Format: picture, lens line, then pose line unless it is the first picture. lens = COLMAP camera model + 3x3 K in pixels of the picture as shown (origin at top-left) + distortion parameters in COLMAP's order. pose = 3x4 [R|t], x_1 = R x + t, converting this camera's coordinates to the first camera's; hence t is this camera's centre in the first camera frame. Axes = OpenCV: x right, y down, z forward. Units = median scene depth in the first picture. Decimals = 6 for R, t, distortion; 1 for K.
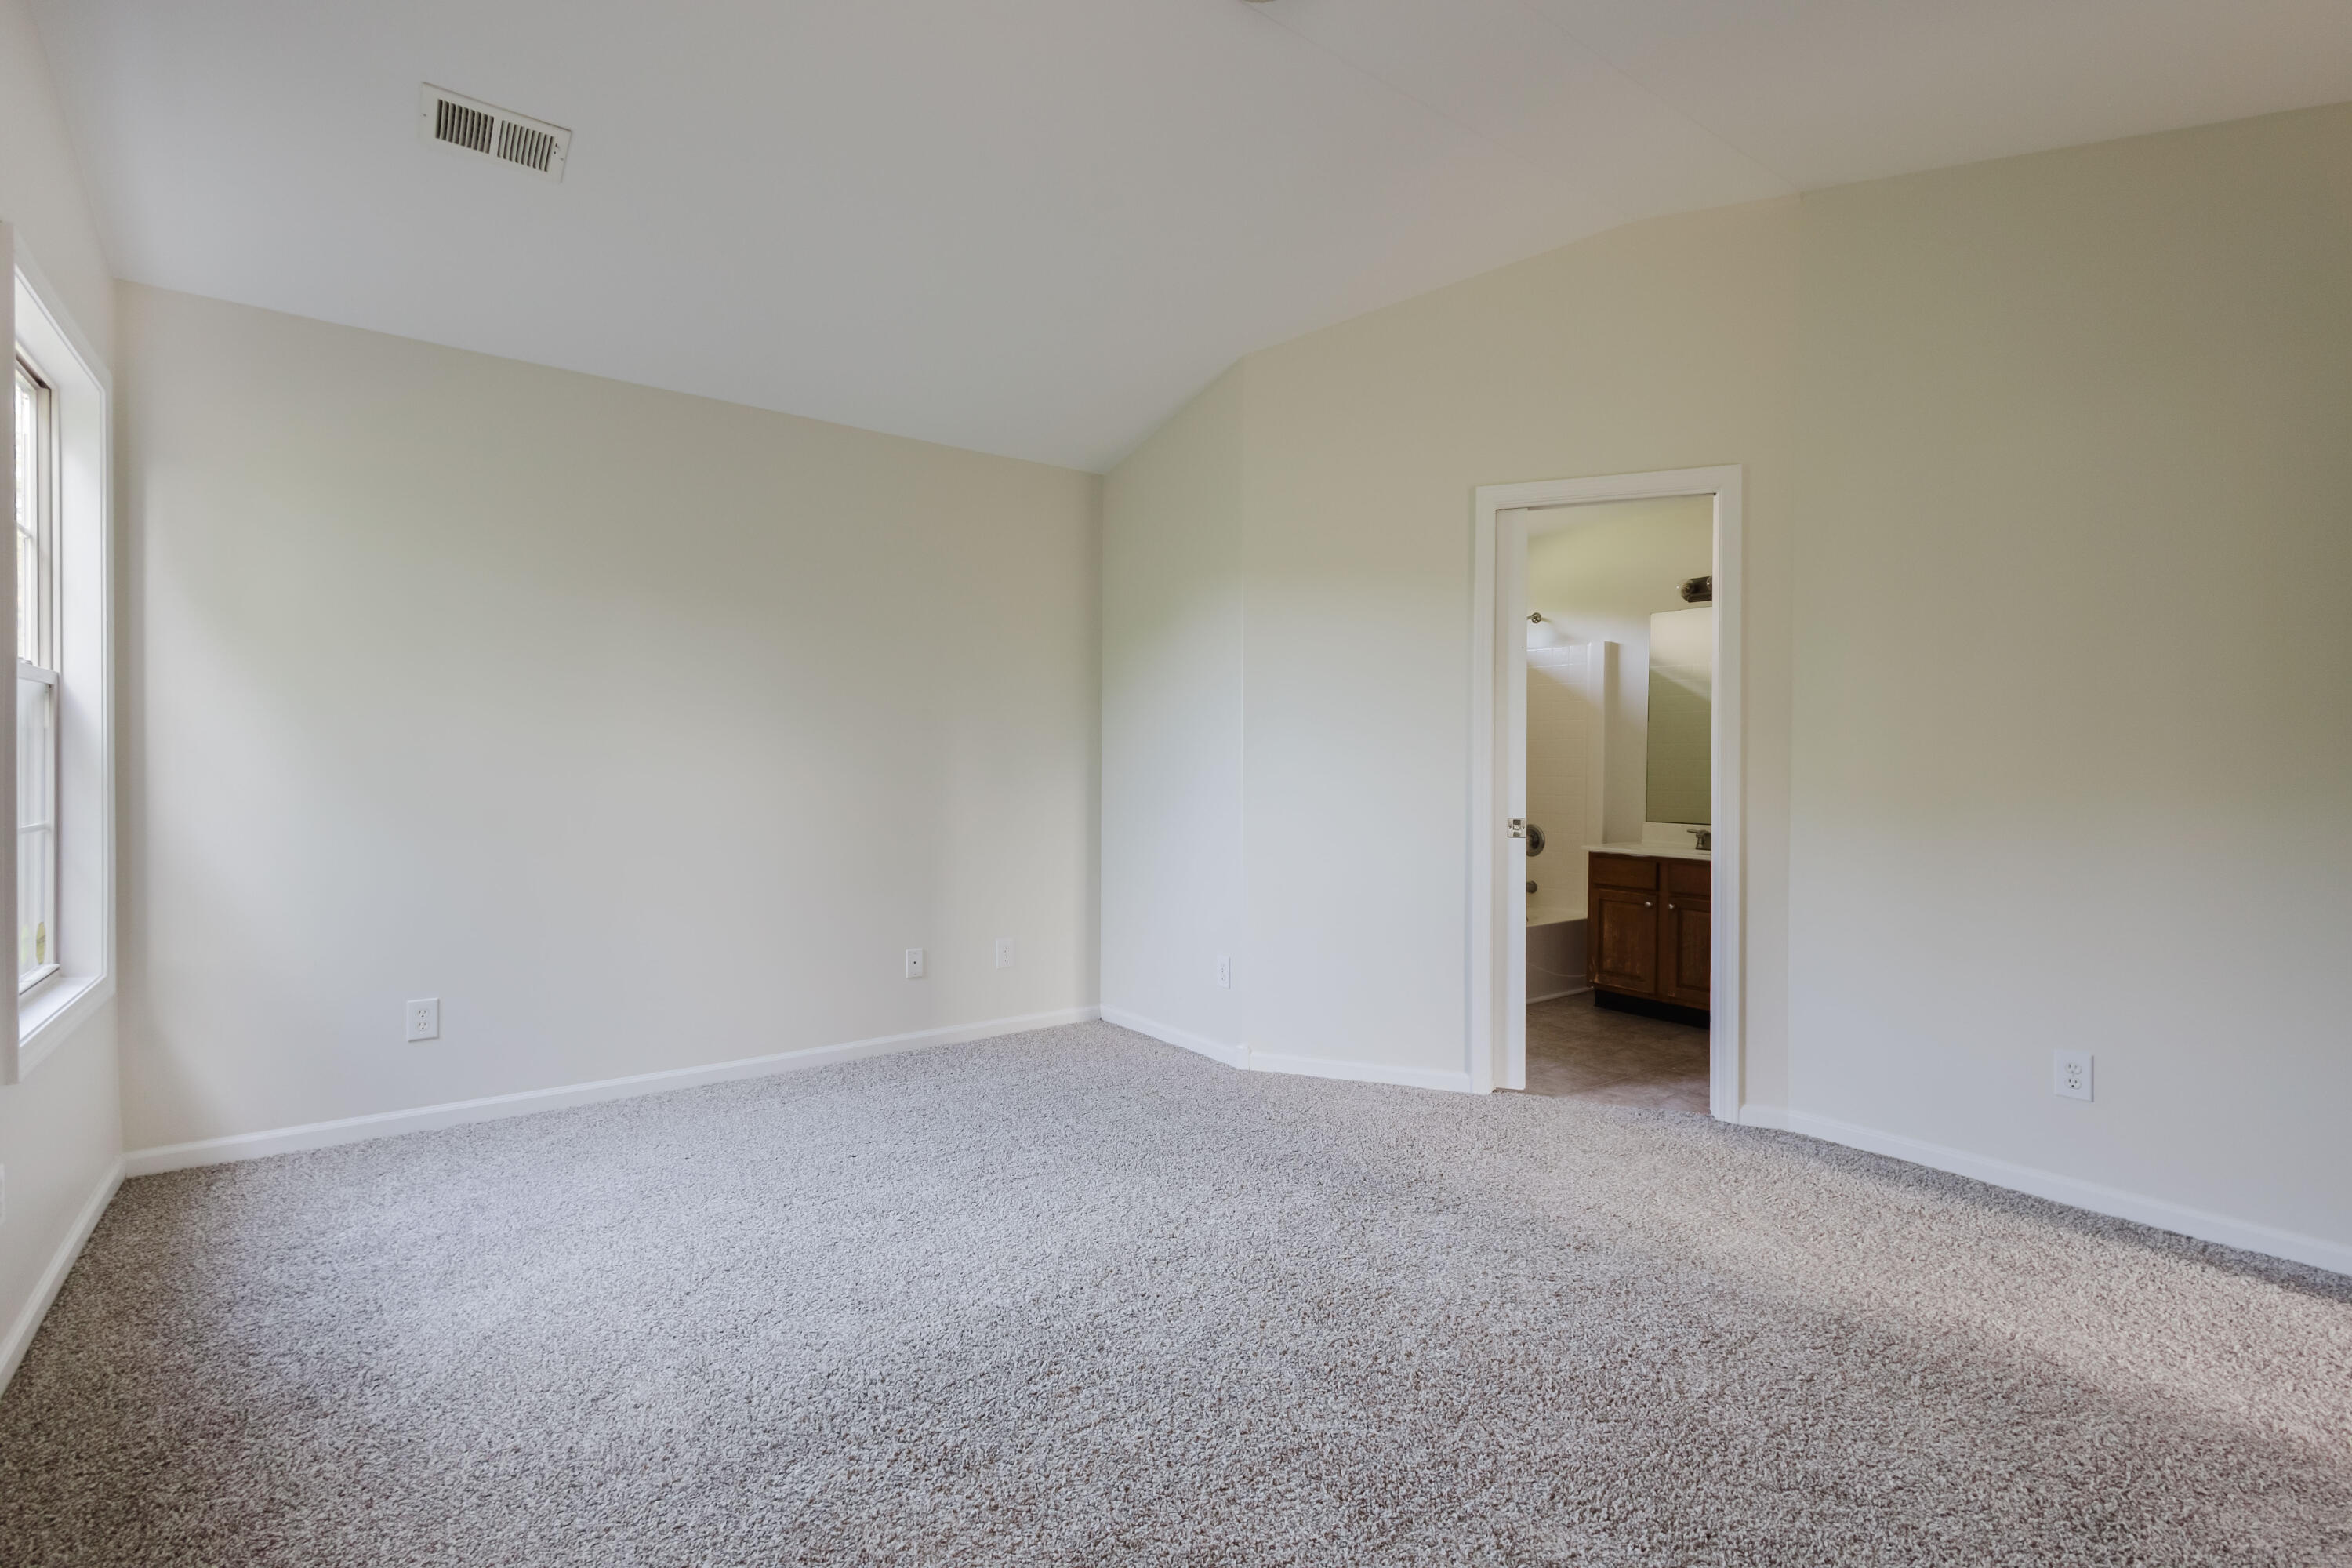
lens RADIAL K [[1082.9, 0, 1183.8], [0, 1082.9, 778.5], [0, 0, 1]] dist [0.008846, -0.000102]
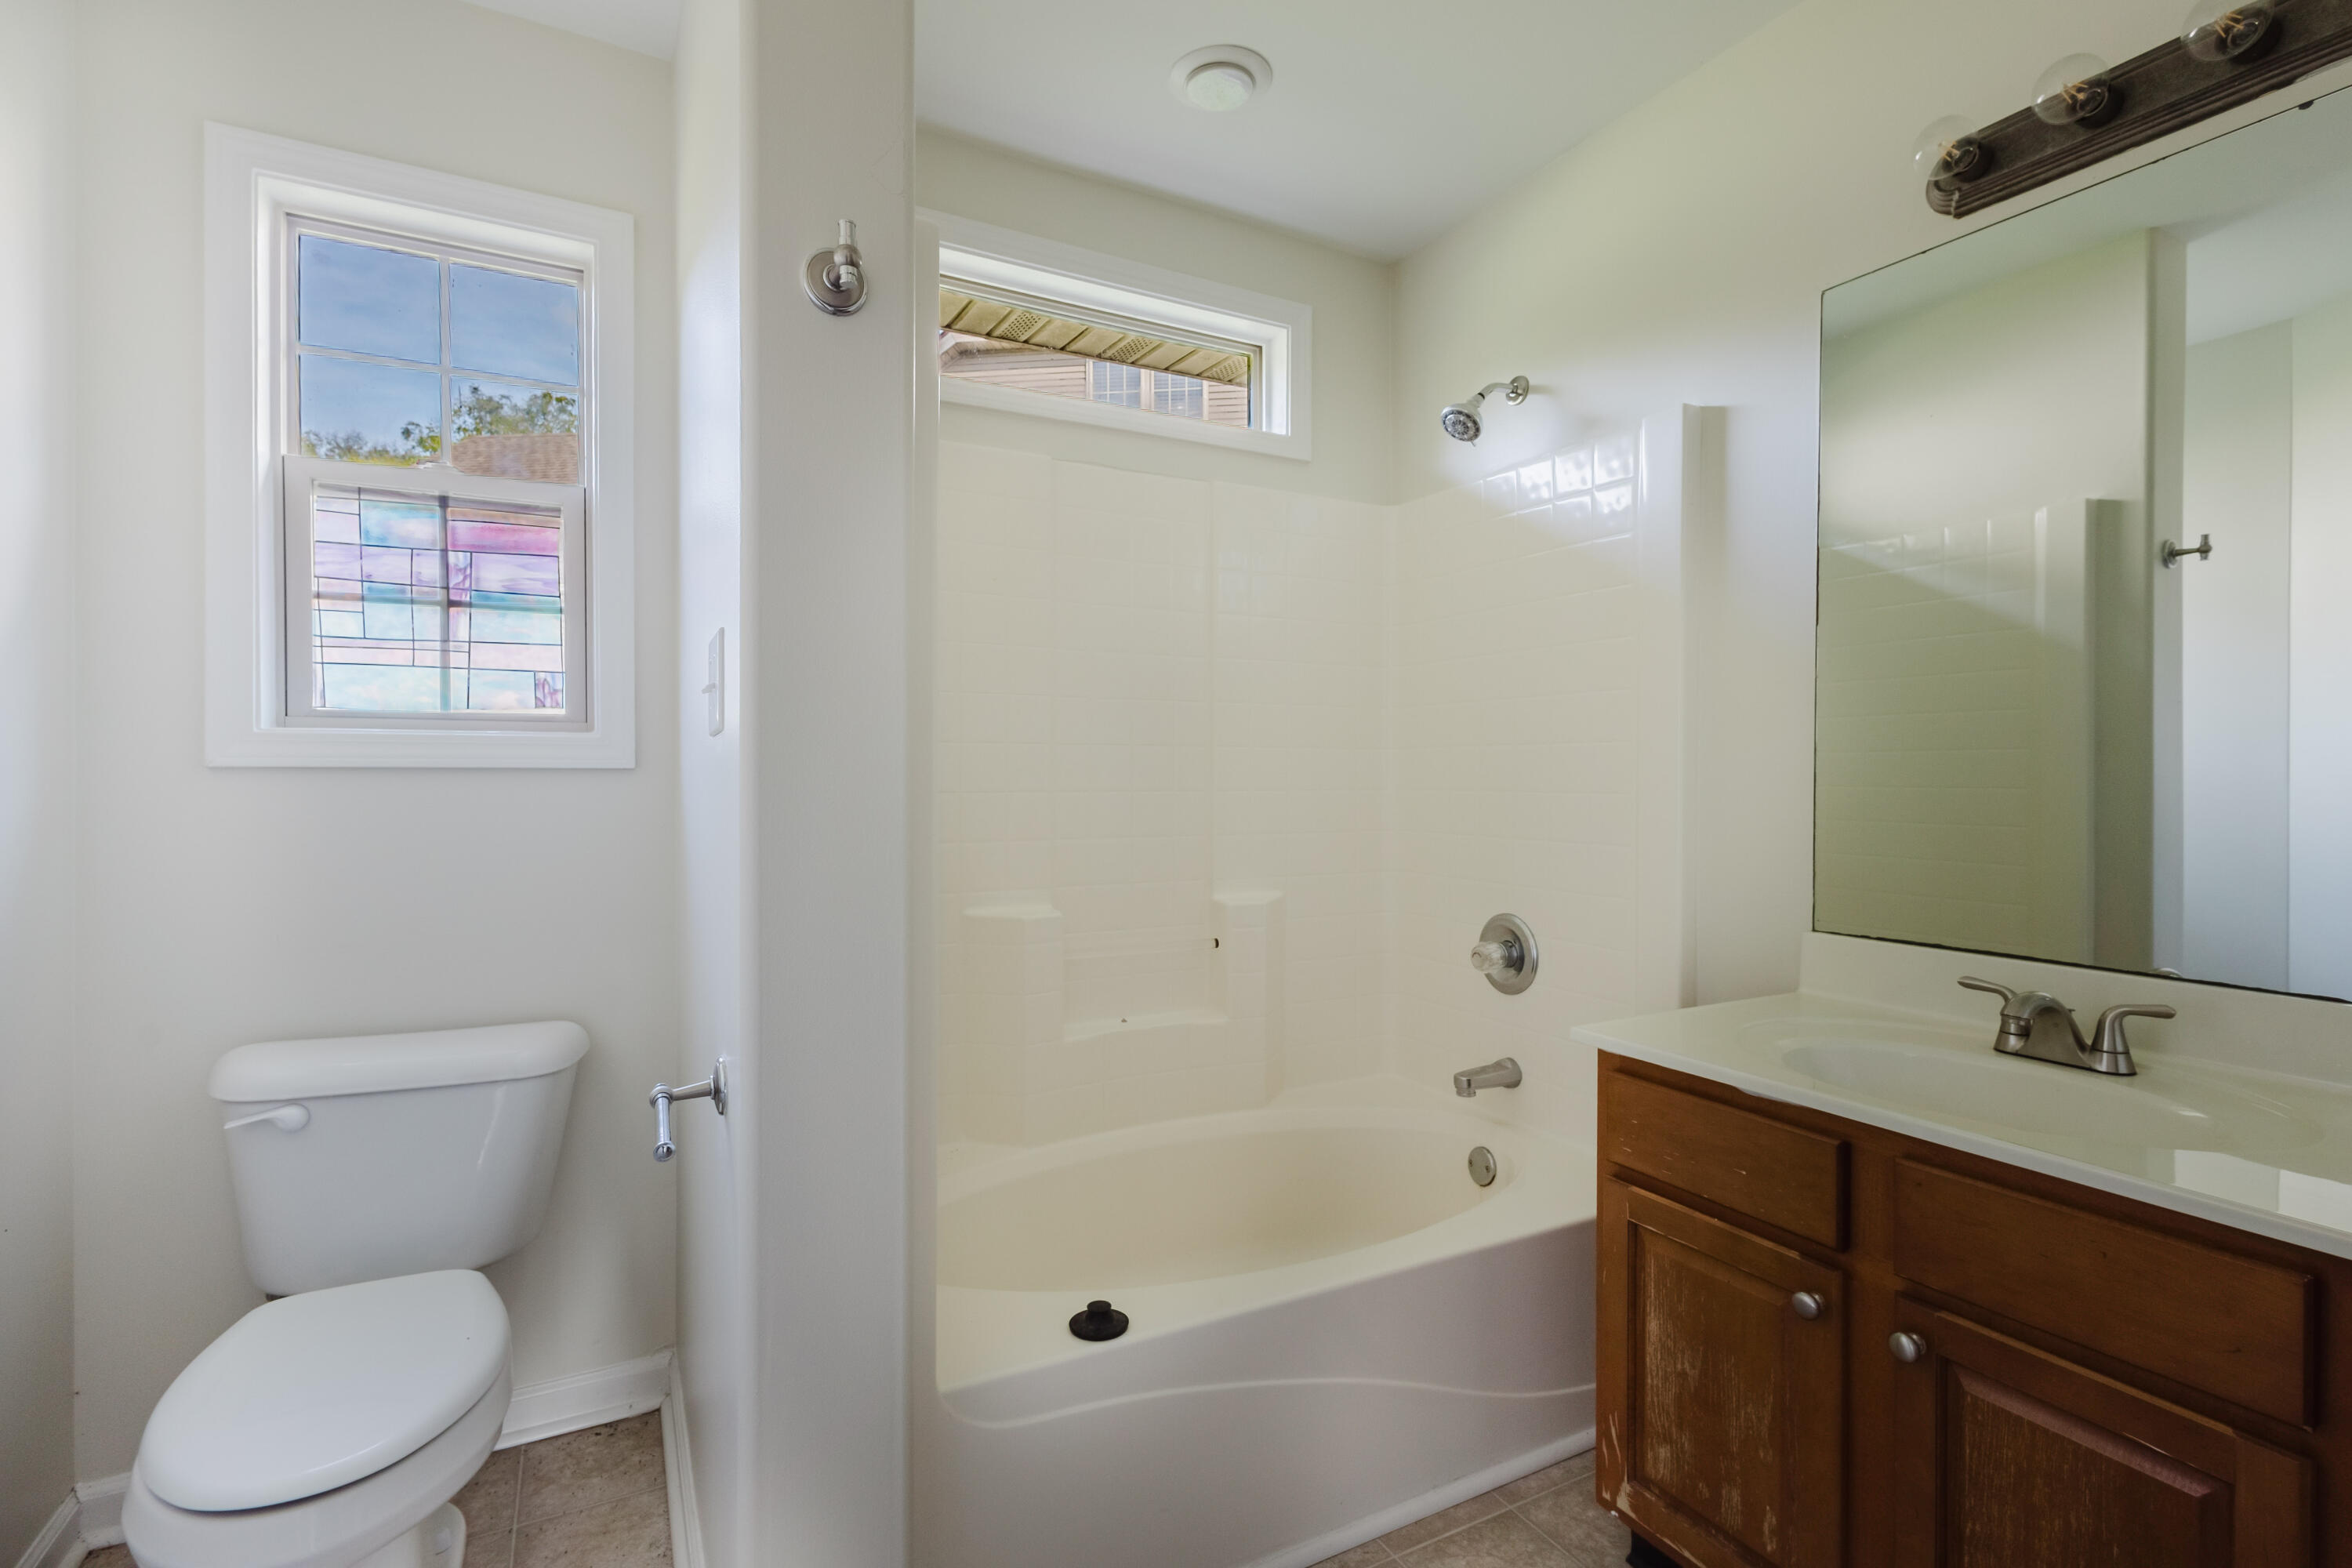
lens RADIAL K [[1082.9, 0, 1183.8], [0, 1082.9, 778.5], [0, 0, 1]] dist [0.008846, -0.000102]
pose [[0.988439, -0.003867, -0.151570, 0.307098], [0.003361, 0.999988, -0.003597, -0.006251], [0.151582, 0.003046, 0.988440, 0.689652]]
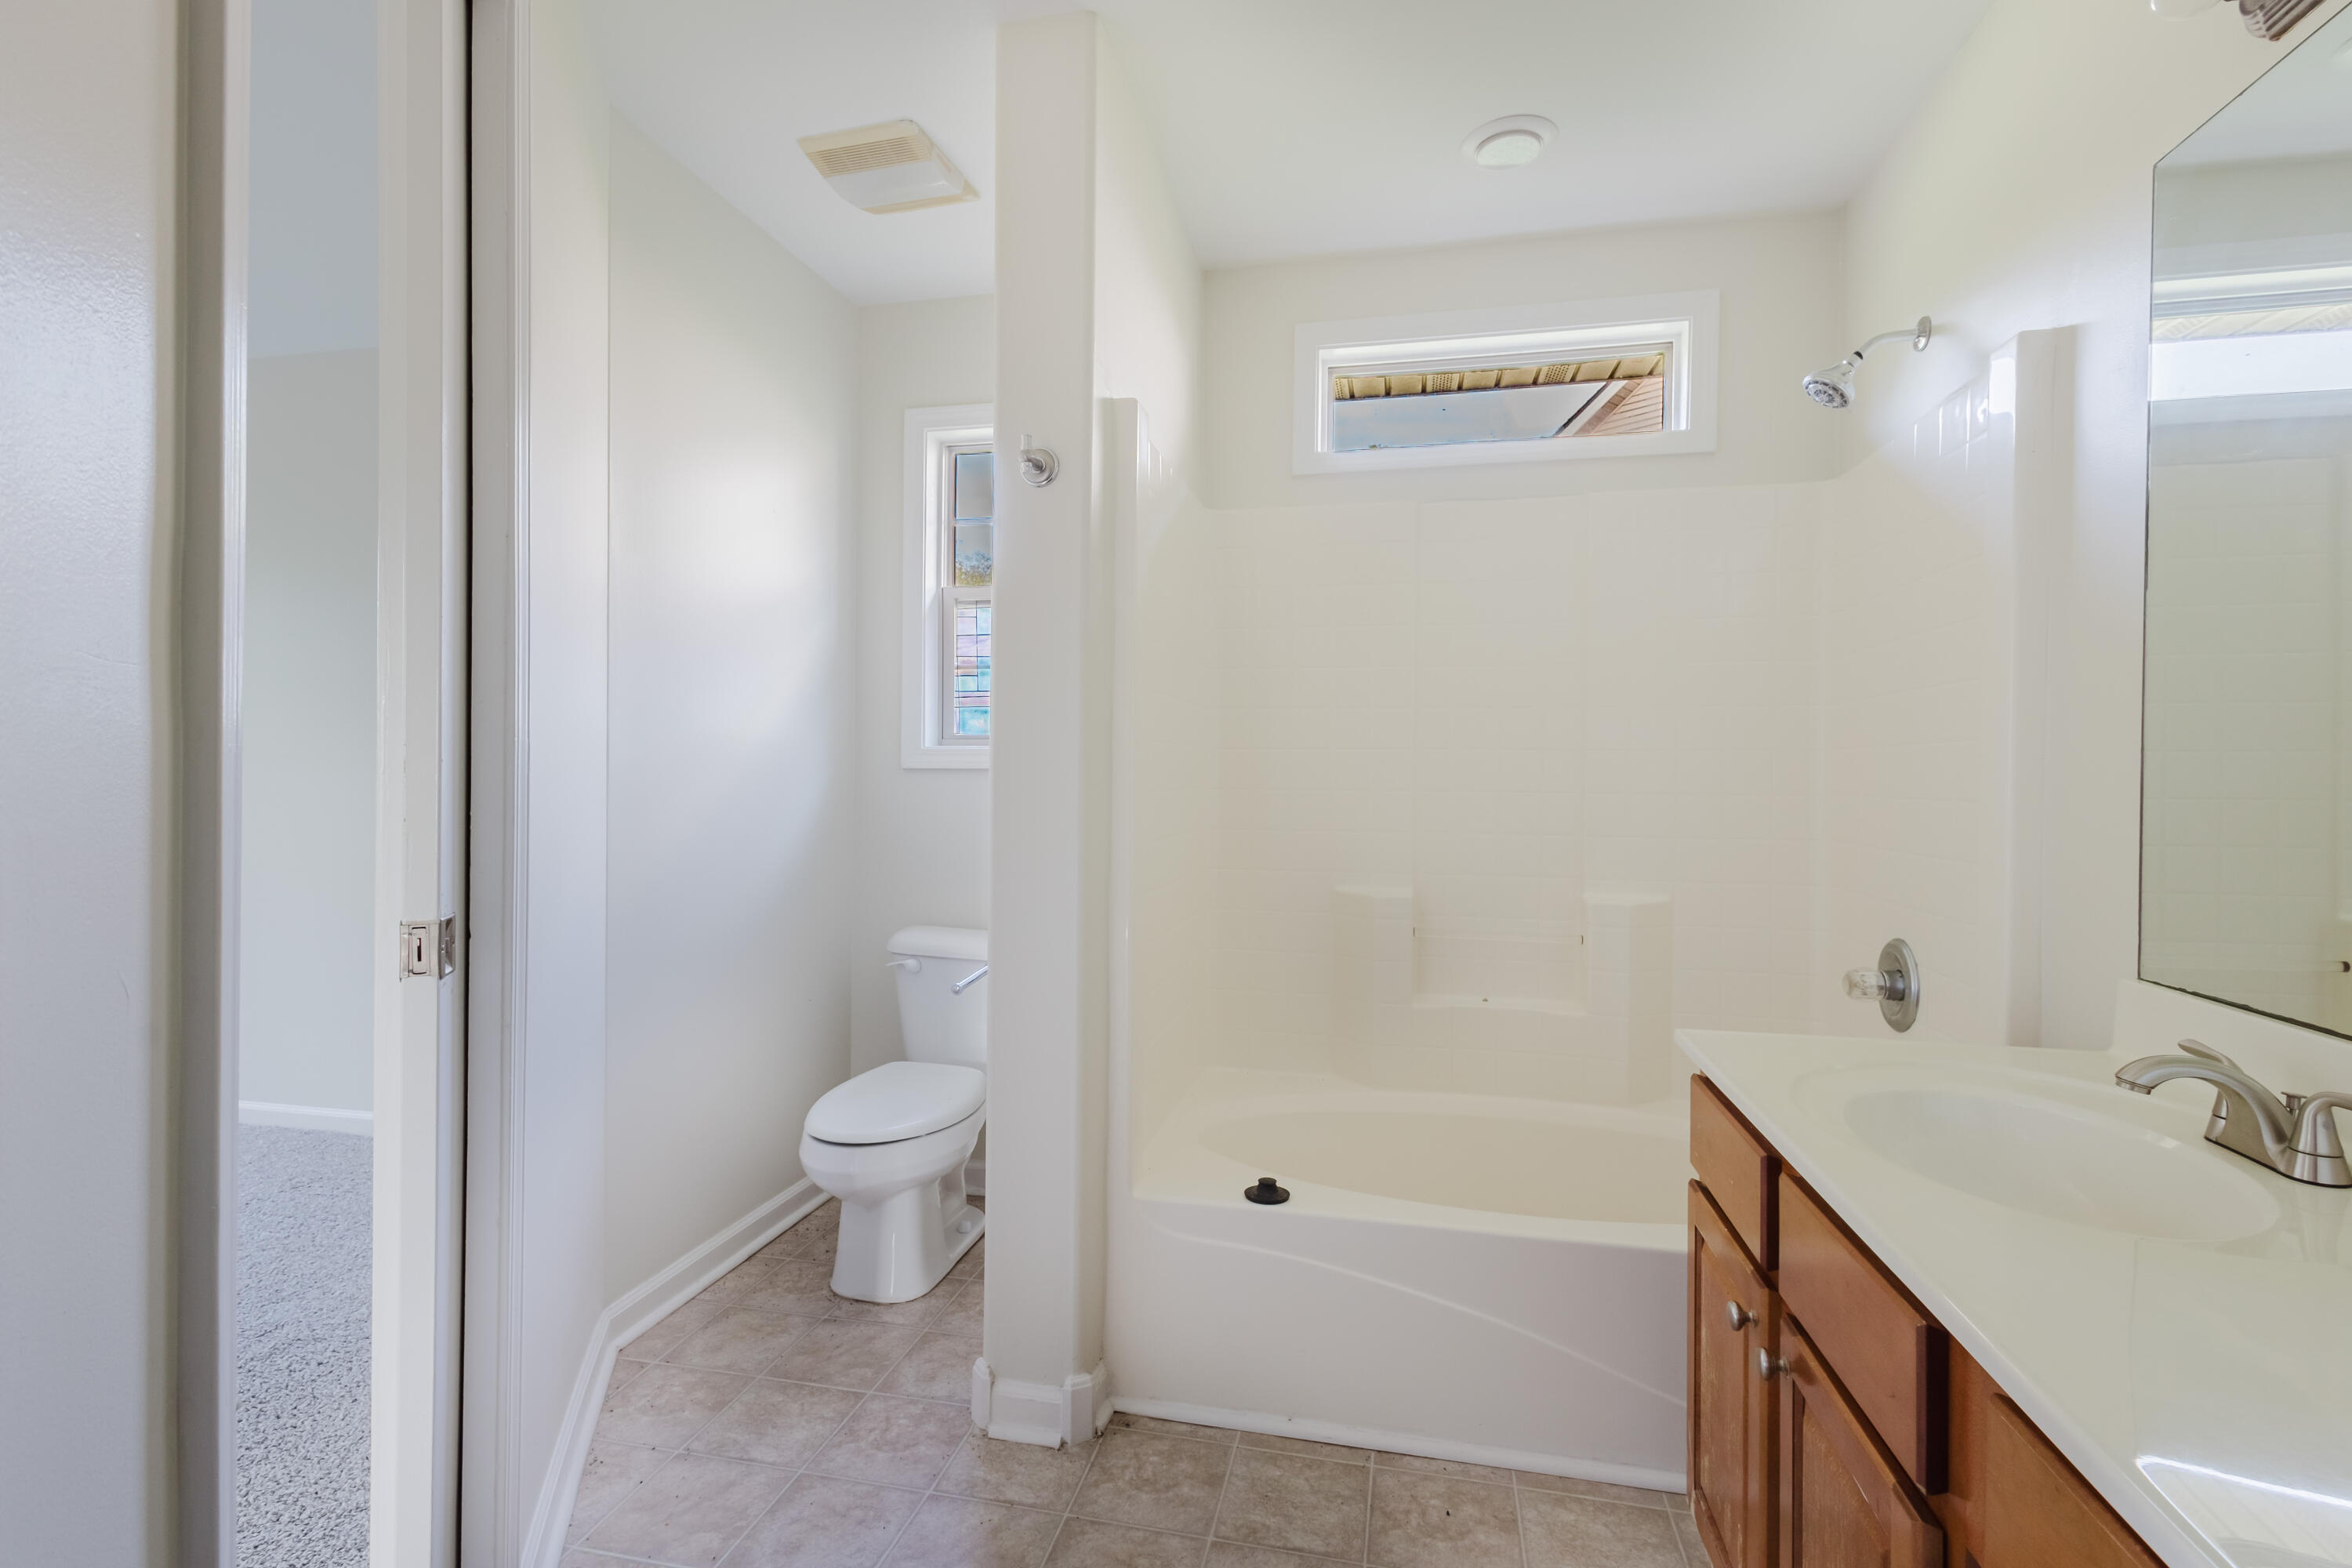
lens RADIAL K [[1071.1, 0, 1176.0], [0, 1071.1, 784.0], [0, 0, 1]] dist [0.019209, -0.000616]
pose [[0.655878, 0.006131, -0.754842, 0.499234], [-0.009298, 0.999957, 0.000043, -0.004968], [0.754810, 0.006991, 0.655907, 0.700925]]
